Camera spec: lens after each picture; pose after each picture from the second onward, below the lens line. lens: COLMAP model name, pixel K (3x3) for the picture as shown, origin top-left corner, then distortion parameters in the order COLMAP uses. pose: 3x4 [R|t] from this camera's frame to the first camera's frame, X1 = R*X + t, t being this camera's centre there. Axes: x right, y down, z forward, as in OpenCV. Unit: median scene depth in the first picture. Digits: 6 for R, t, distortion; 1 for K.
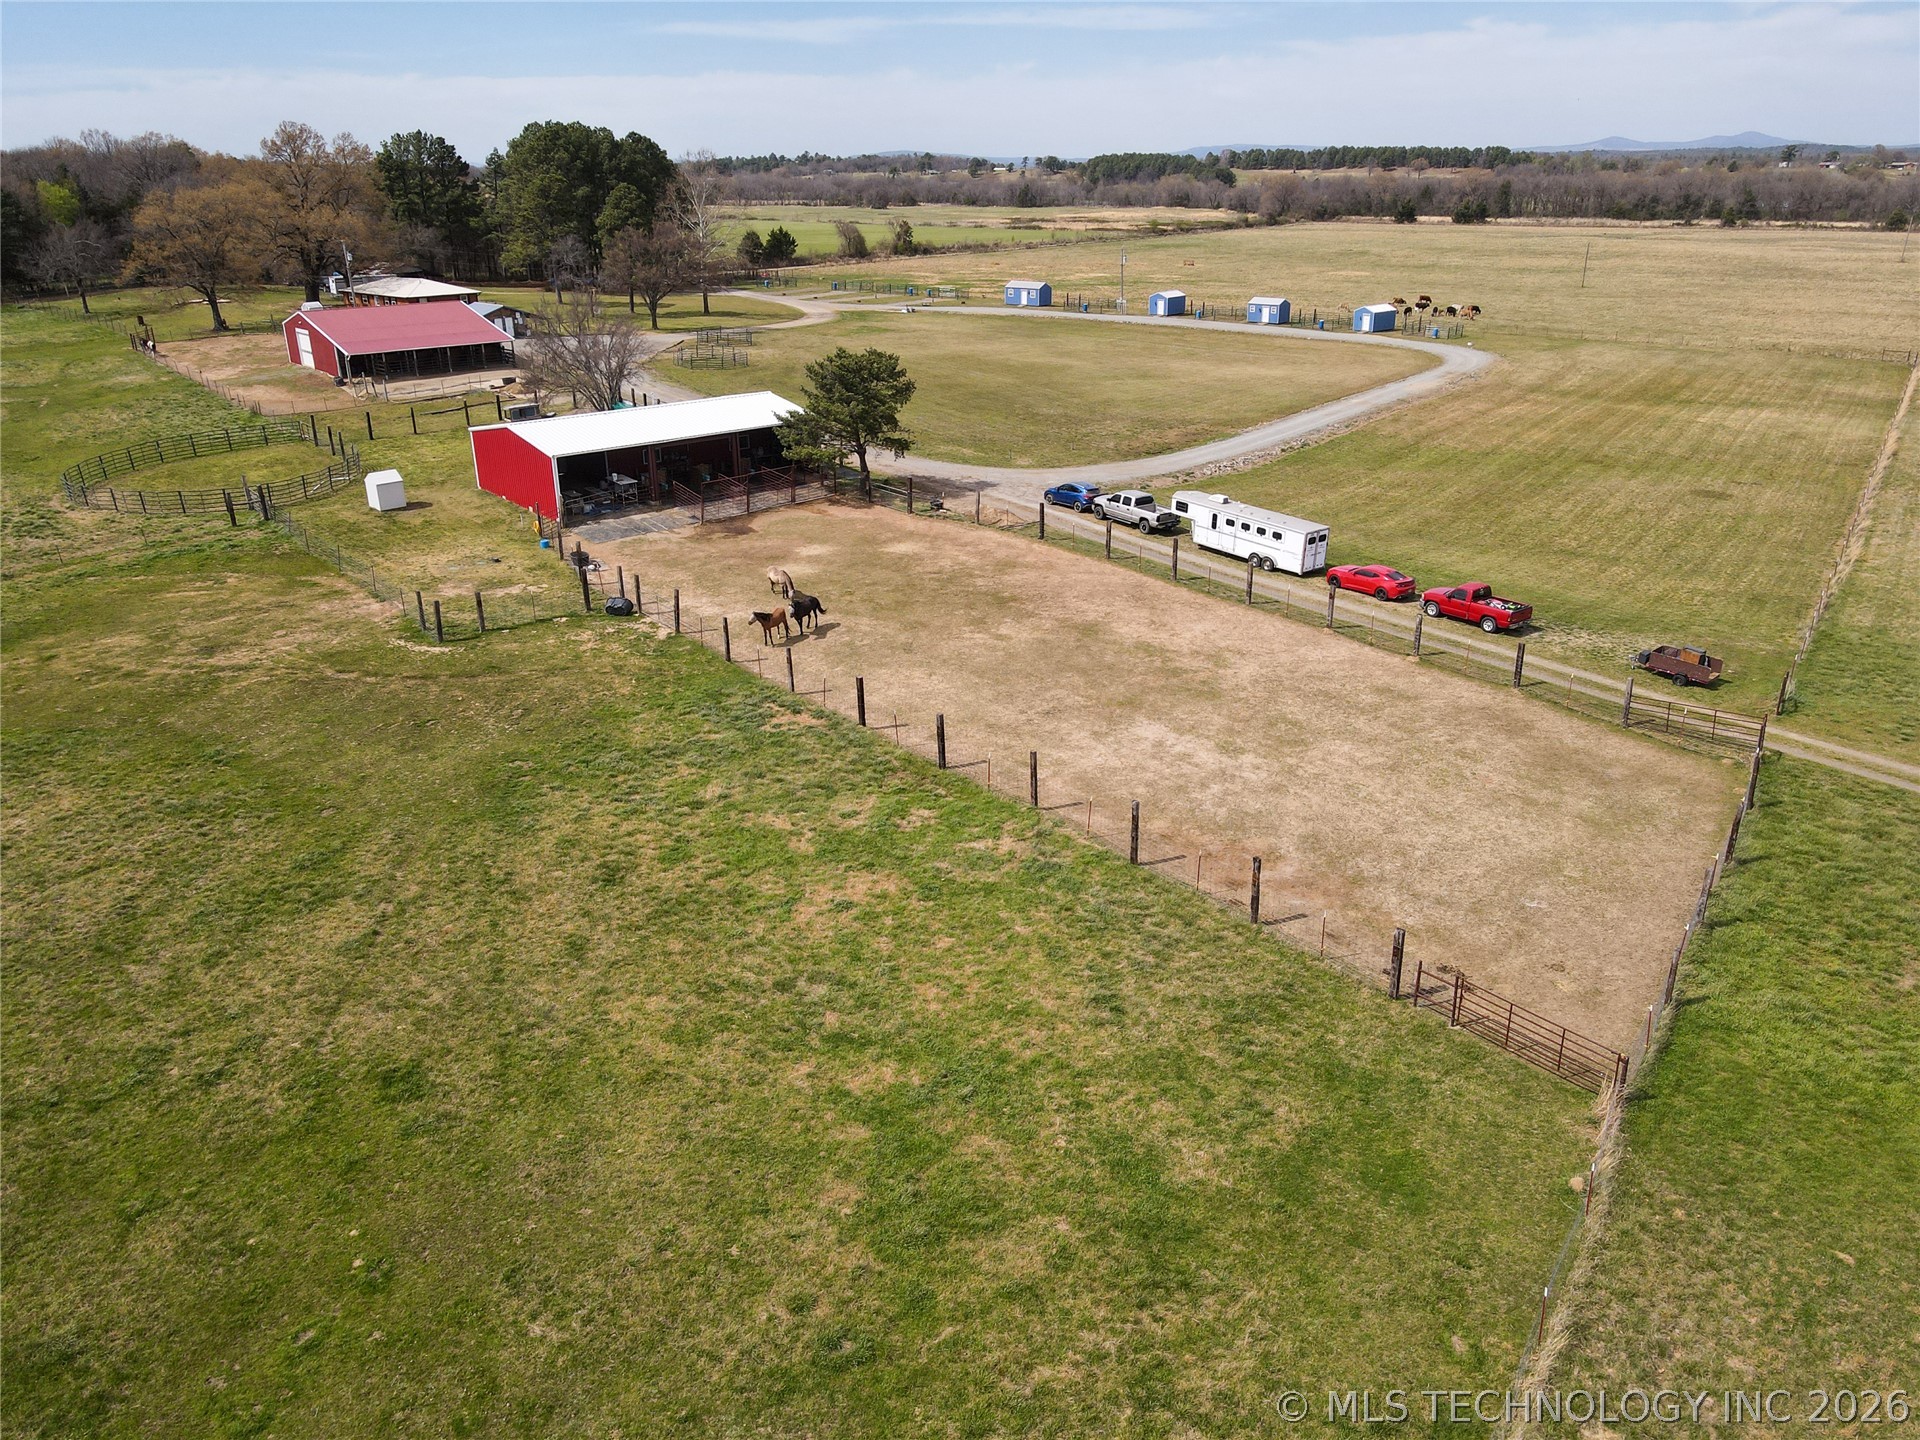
lens RADIAL K [[1358.6, 0, 960.0], [0, 1358.6, 720.0], [0, 0, 1]] dist [-0.032820, 0.032984]
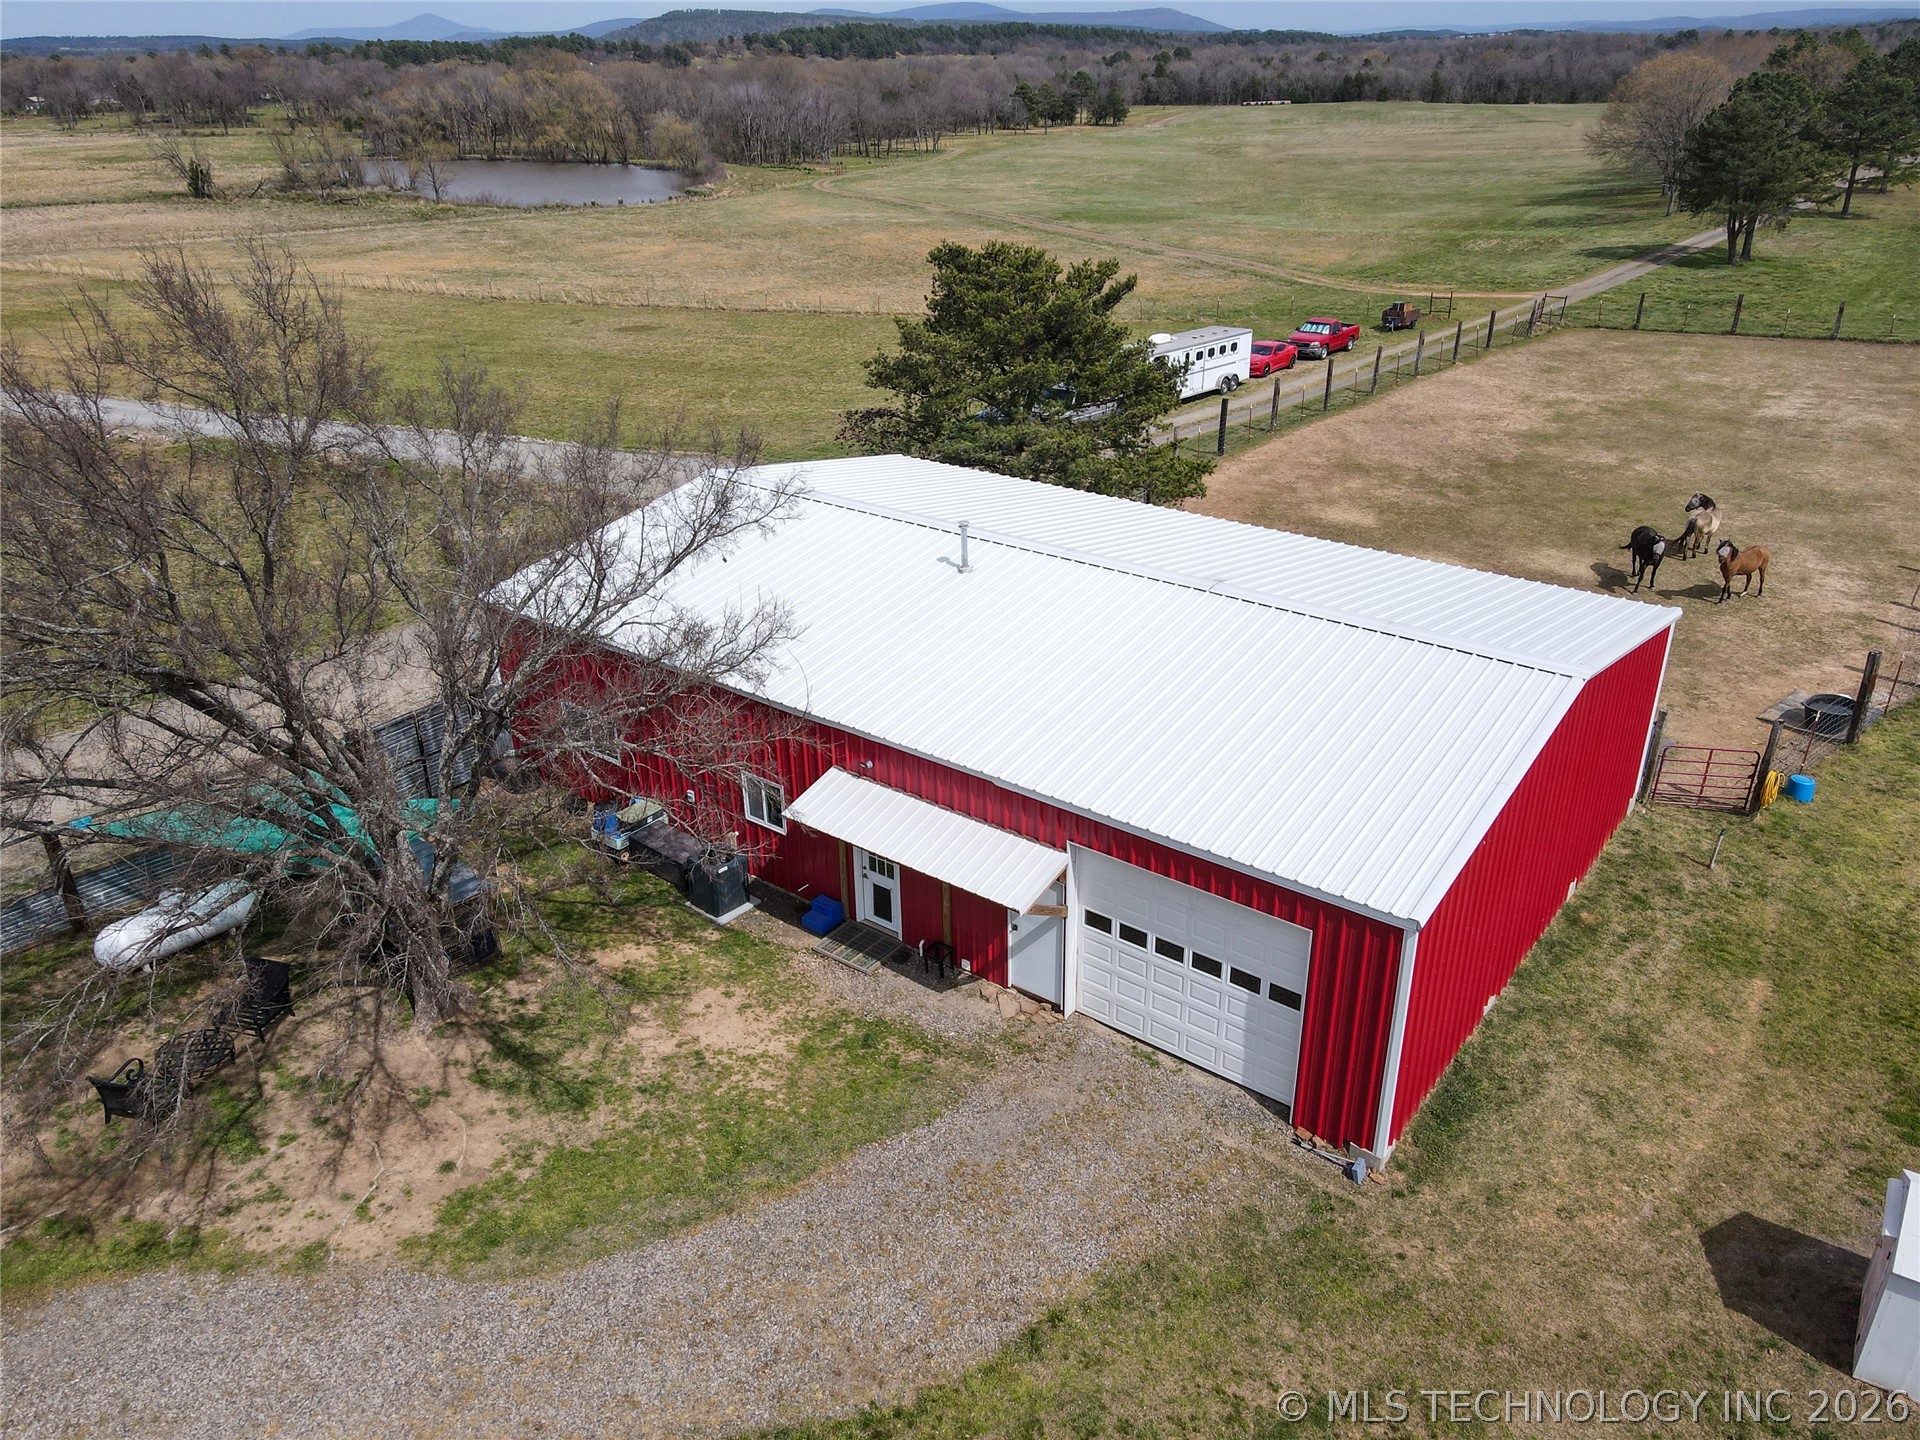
lens RADIAL K [[1376.0, 0, 967.4], [0, 1376.0, 720.3], [0, 0, 1]] dist [0.007846, -0.006819]
pose [[-0.209087, -0.417254, 0.884411, -0.512243], [0.382036, 0.797675, 0.466651, -0.354516], [-0.900184, 0.435447, -0.007377, 1.062925]]
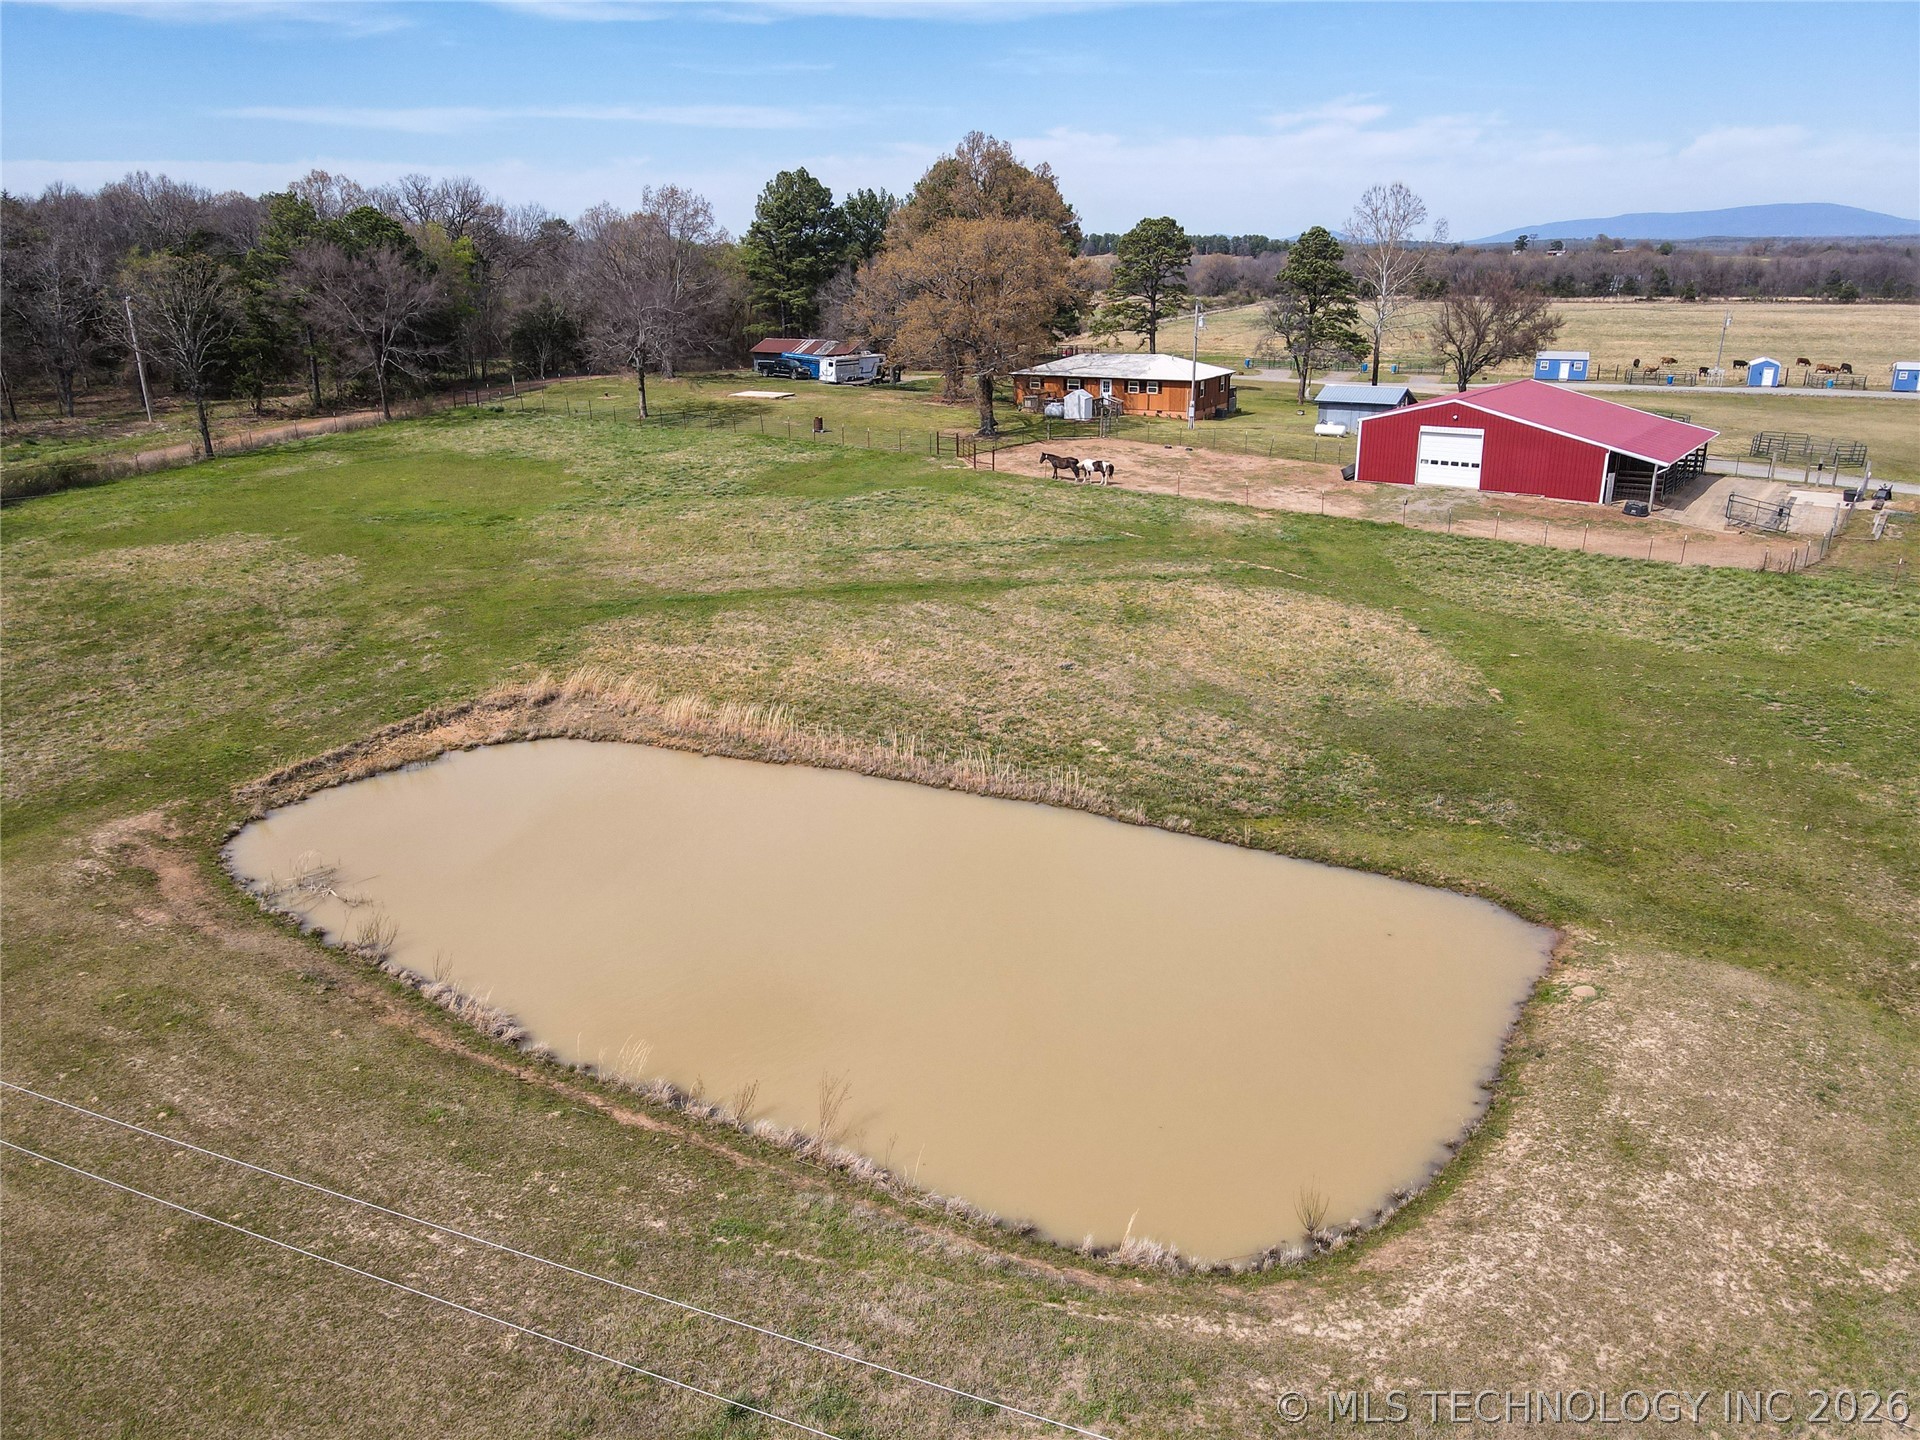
lens RADIAL K [[1376.0, 0, 967.4], [0, 1376.0, 720.3], [0, 0, 1]] dist [0.007846, -0.006819]
pose [[0.972176, -0.073467, 0.222432, -1.376002], [0.087087, 0.994840, -0.052044, -0.256818], [-0.217461, 0.069967, 0.973558, 0.715587]]
